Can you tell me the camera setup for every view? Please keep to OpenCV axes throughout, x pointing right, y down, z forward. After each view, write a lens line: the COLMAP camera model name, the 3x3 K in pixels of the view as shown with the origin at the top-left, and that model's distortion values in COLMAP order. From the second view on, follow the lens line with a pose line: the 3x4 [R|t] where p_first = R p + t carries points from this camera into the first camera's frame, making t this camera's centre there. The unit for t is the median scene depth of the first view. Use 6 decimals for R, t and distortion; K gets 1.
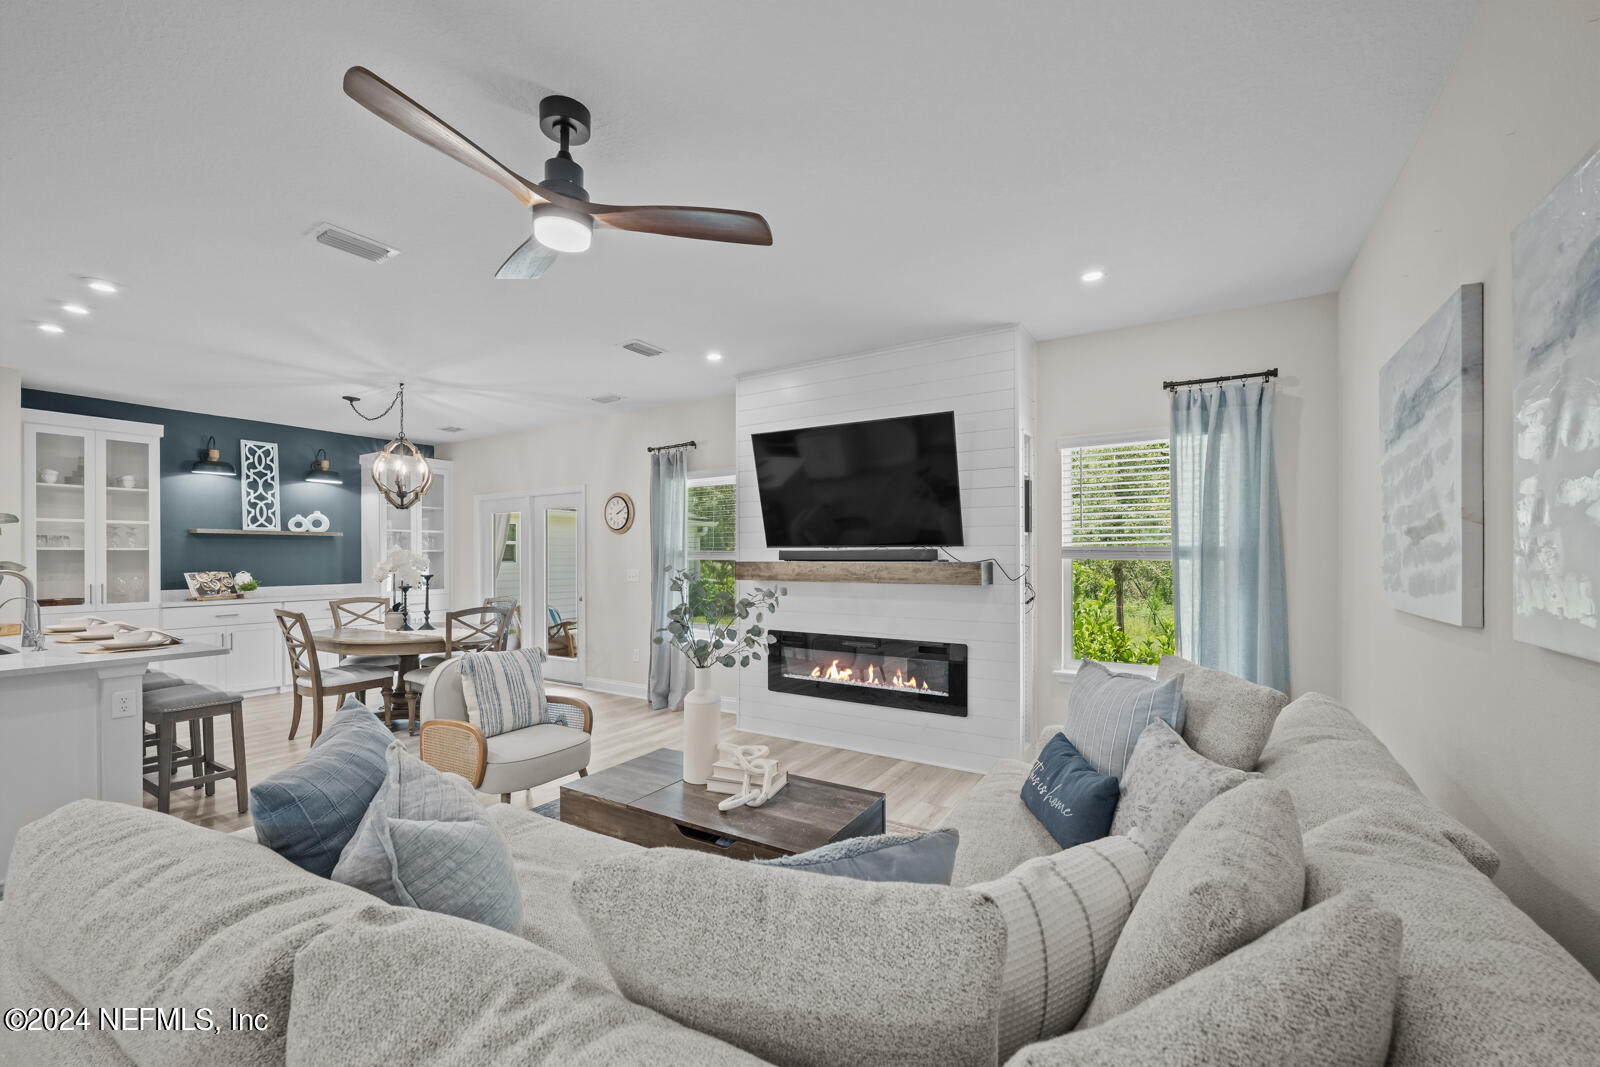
lens RADIAL K [[645.0, 0, 810.1], [0, 645.0, 555.1], [0, 0, 1]] dist [-0.003114, 0.000165]
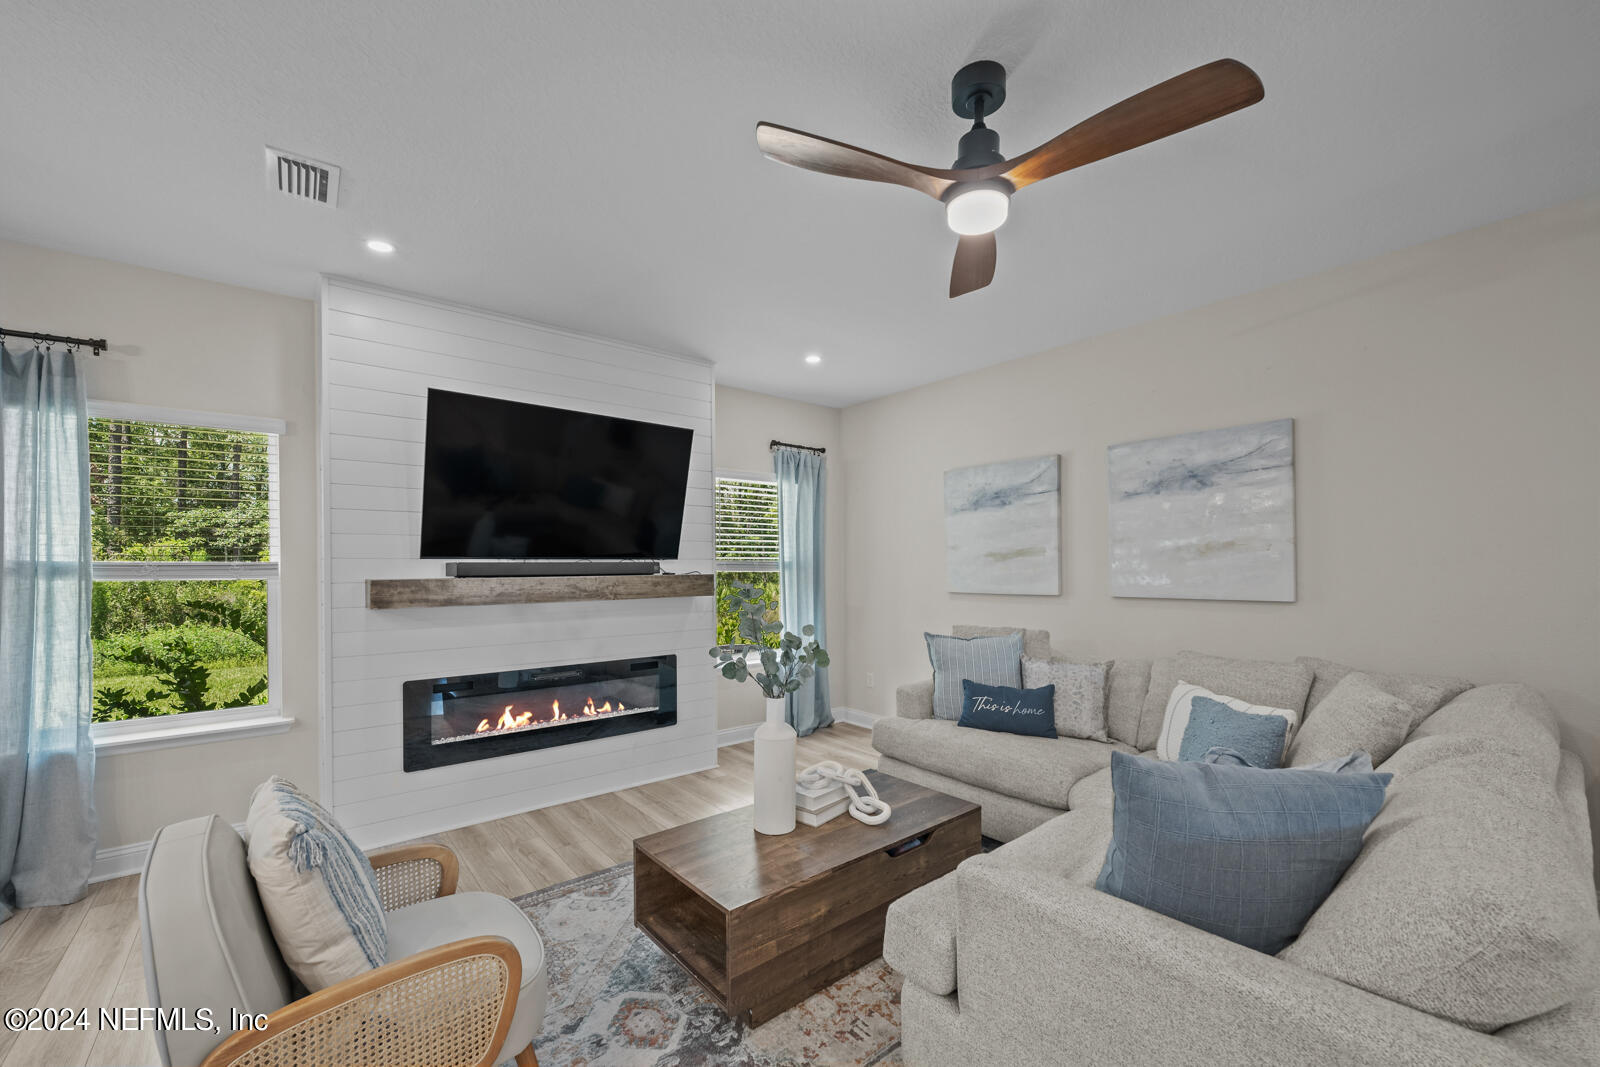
lens RADIAL K [[648.9, 0, 795.4], [0, 648.9, 561.6], [0, 0, 1]] dist [-0.001266, -0.000029]
pose [[0.316878, 0.006018, 0.948447, -0.645527], [0.005887, 0.999948, -0.008312, -0.000535], [-0.948448, 0.008217, 0.316826, 0.458891]]
